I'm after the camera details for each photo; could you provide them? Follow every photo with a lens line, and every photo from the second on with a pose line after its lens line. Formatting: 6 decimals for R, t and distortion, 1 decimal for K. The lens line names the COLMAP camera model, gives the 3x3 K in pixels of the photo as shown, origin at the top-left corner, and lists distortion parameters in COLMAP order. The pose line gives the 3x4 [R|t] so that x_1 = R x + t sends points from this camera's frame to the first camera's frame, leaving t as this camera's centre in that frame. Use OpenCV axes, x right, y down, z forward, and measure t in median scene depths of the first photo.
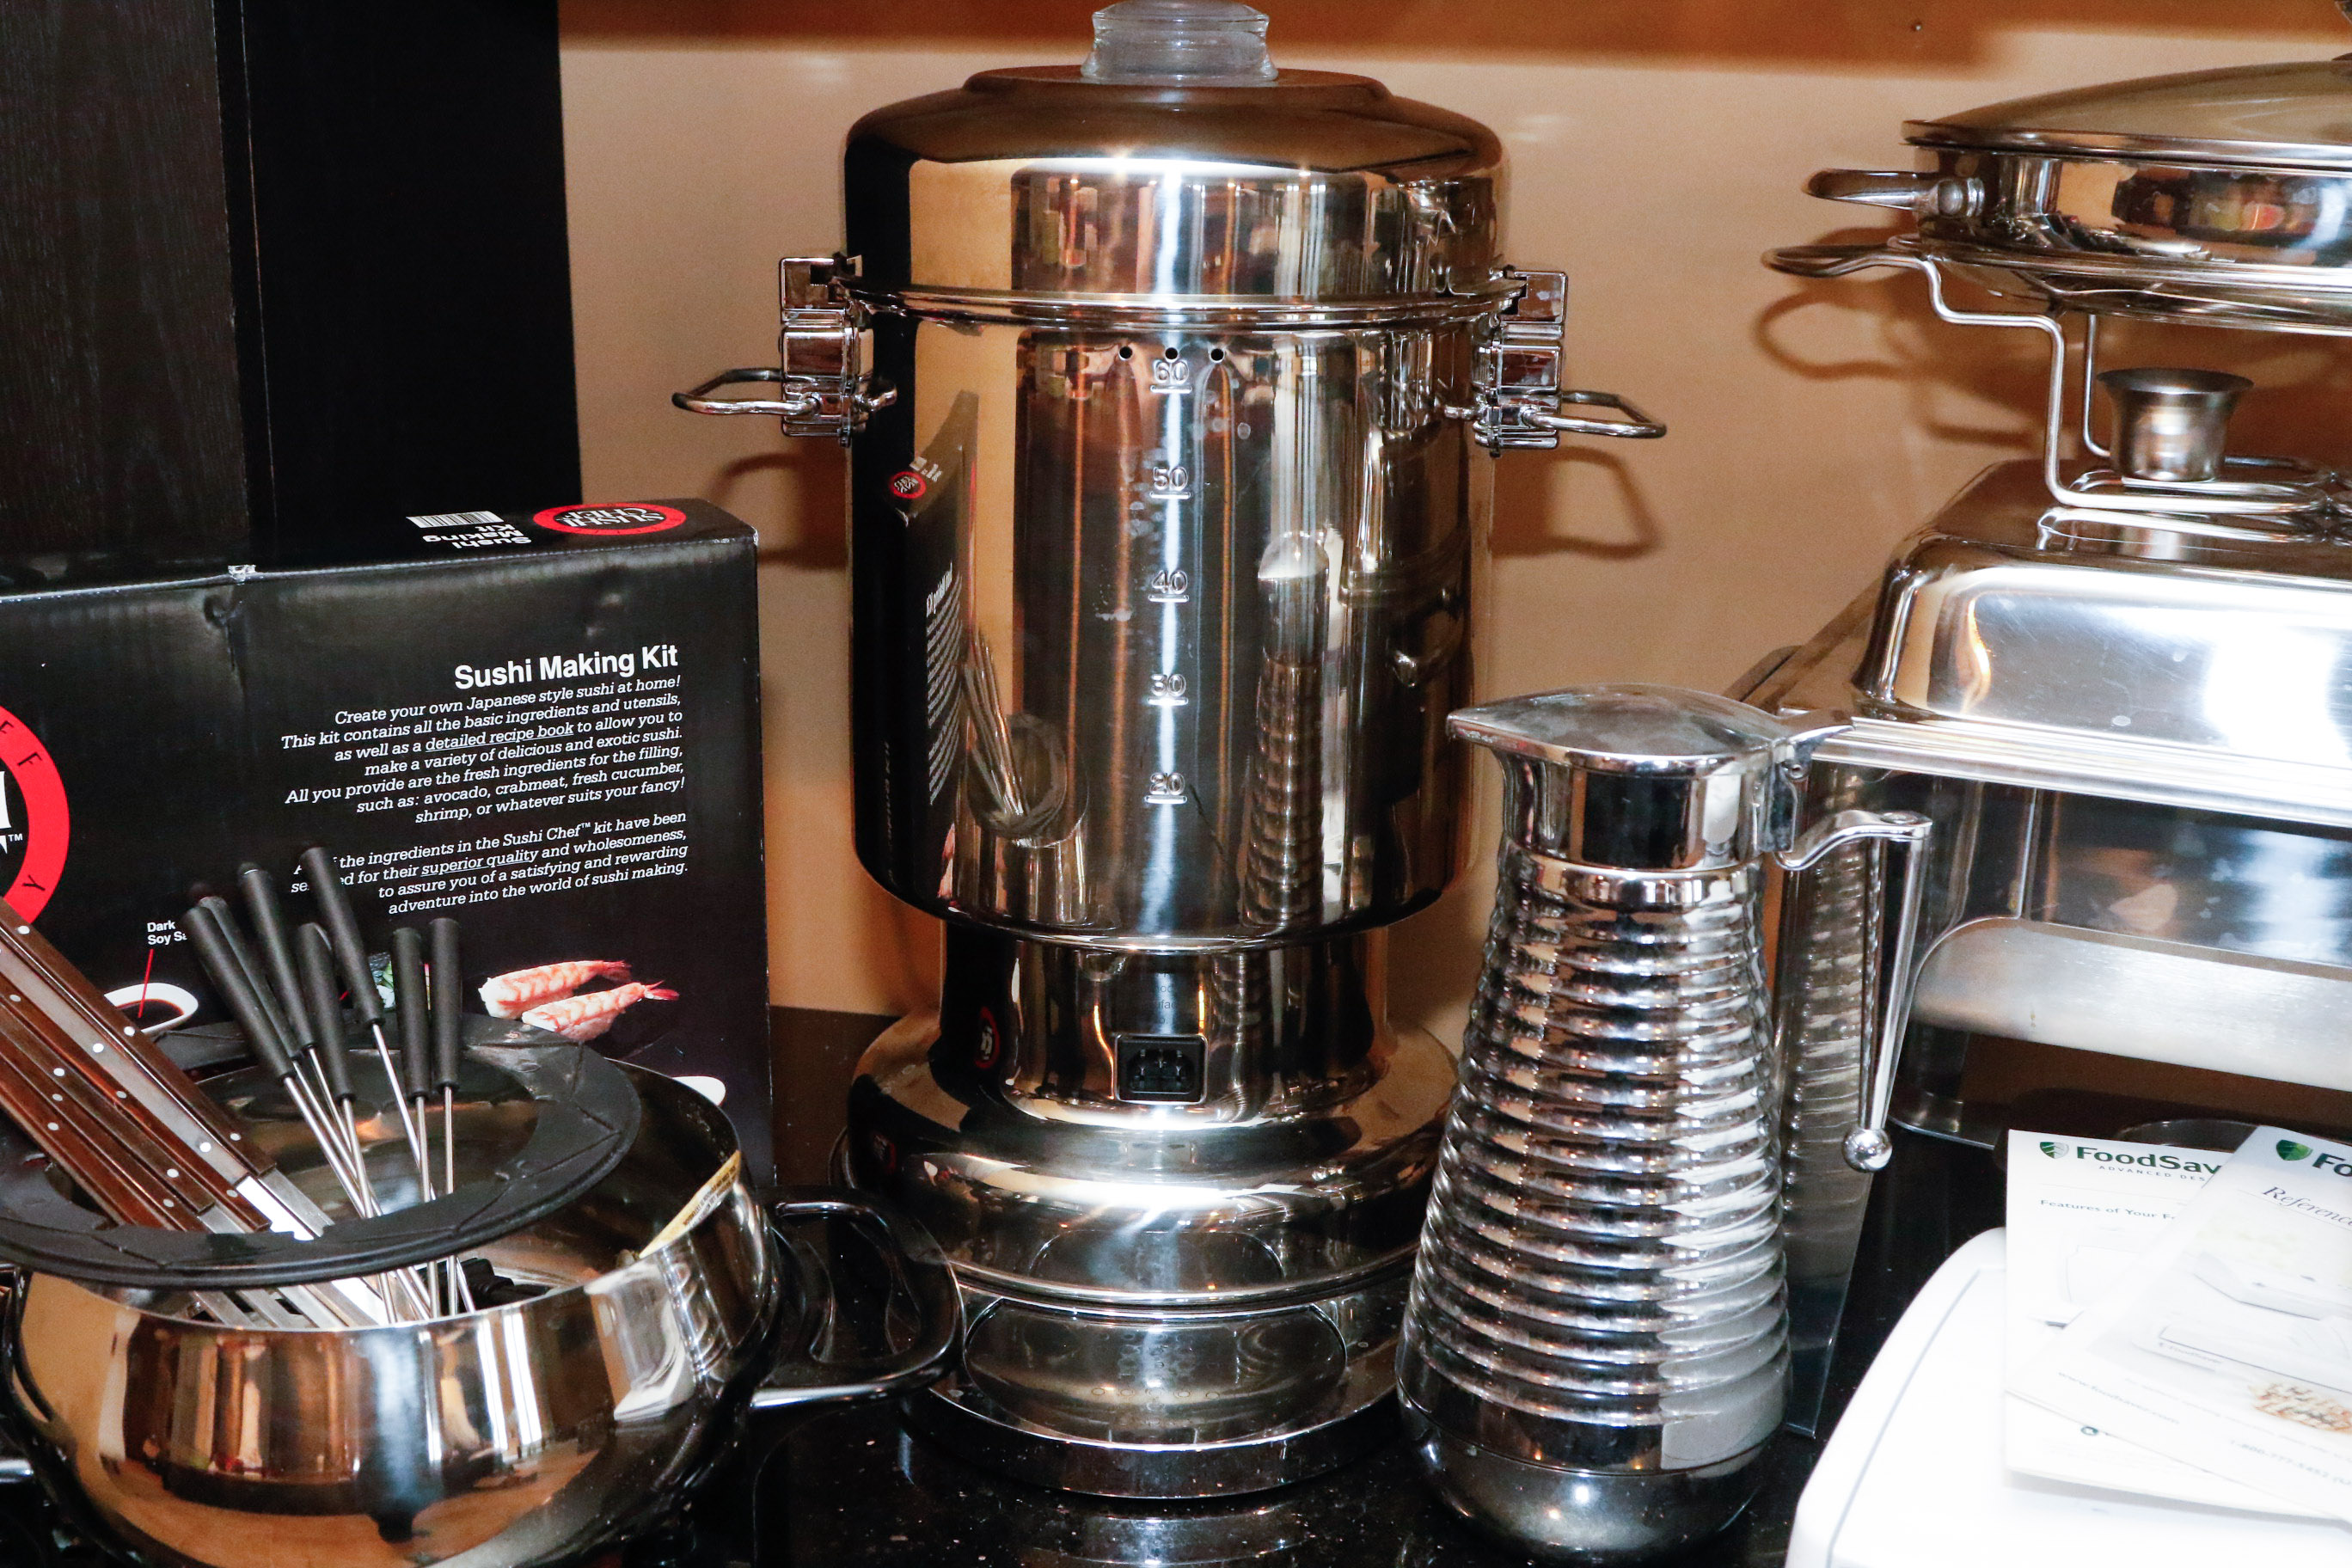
lens RADIAL K [[2628.1, 0, 1205.4], [0, 2628.1, 780.6], [0, 0, 1]] dist [-0.090915, 0.006149]
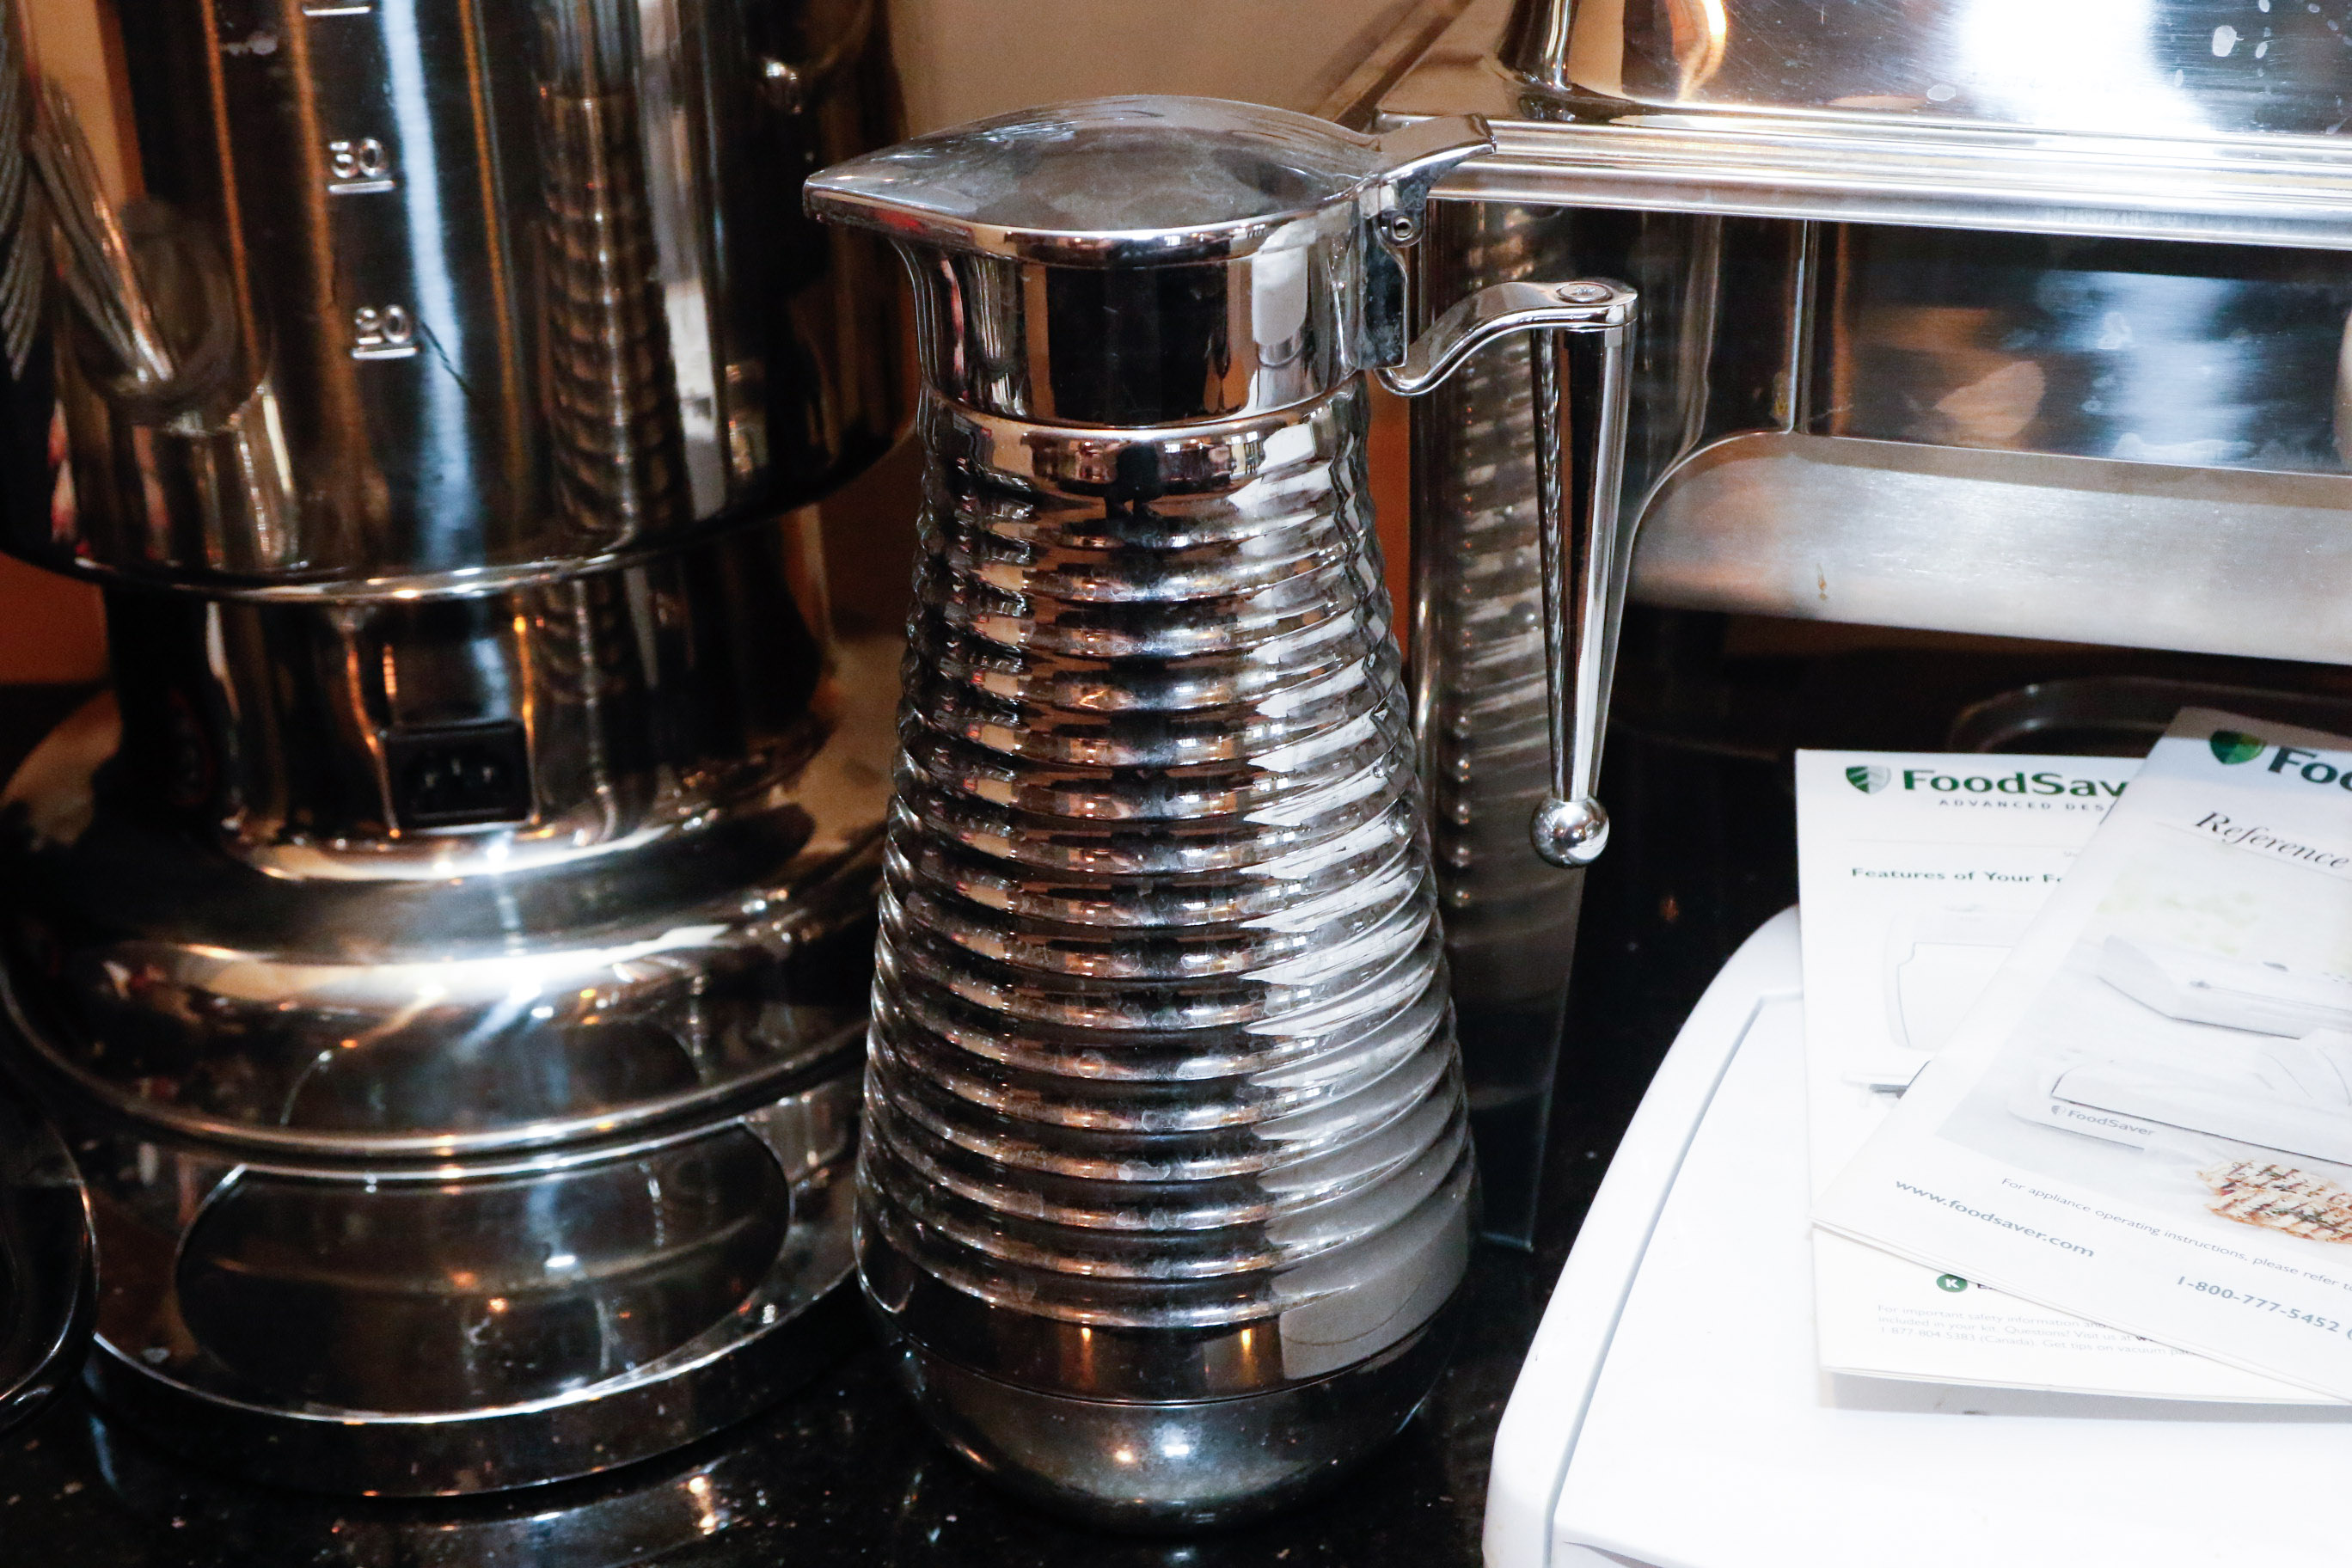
lens RADIAL K [[3434.3, 0, 1179.2], [0, 3434.3, 911.7], [0, 0, 1]] dist [-0.014513, -0.108639]
pose [[0.987894, -0.112428, 0.106888, 0.066145], [0.088358, 0.974133, 0.207986, -0.016153], [-0.127507, -0.196024, 0.972274, 0.196731]]
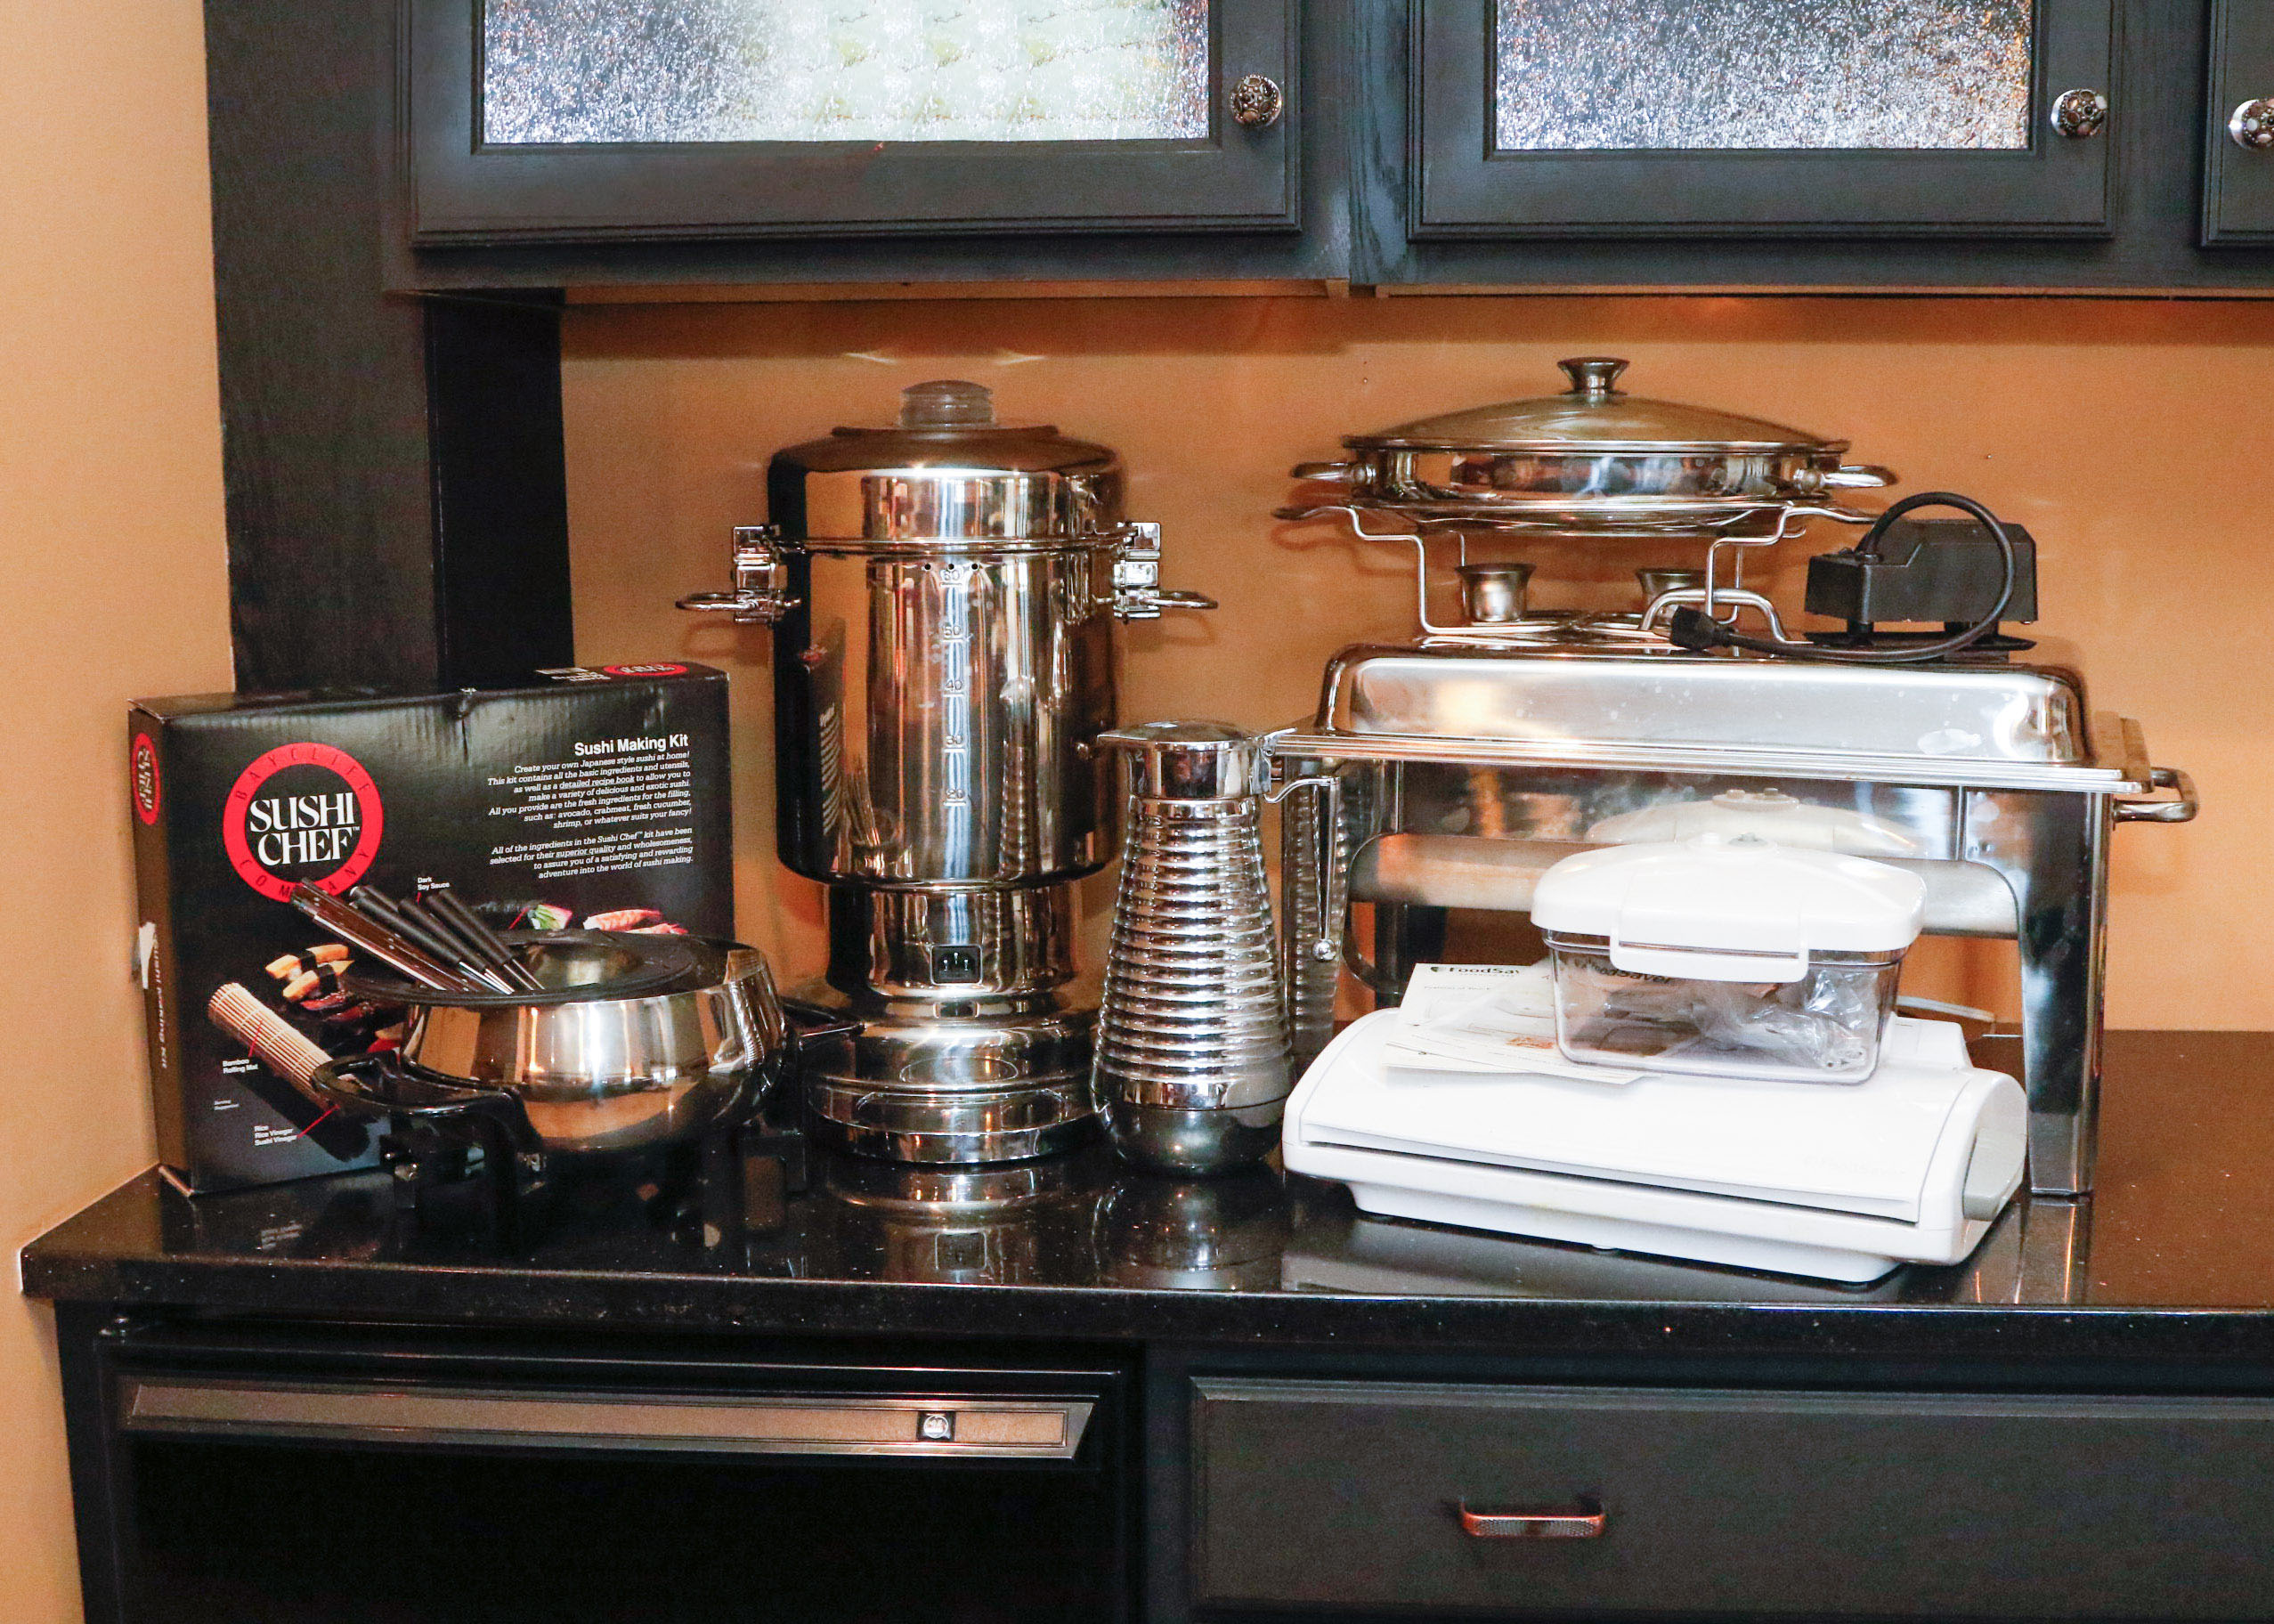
lens RADIAL K [[2384.8, 0, 1000.8], [0, 2384.8, 810.6], [0, 0, 1]] dist [-0.069577, -0.001575]
pose [[0.999237, -0.033693, 0.019754, -0.016106], [0.035612, 0.993672, -0.106529, 0.196234], [-0.016040, 0.107152, 0.994113, -0.698844]]
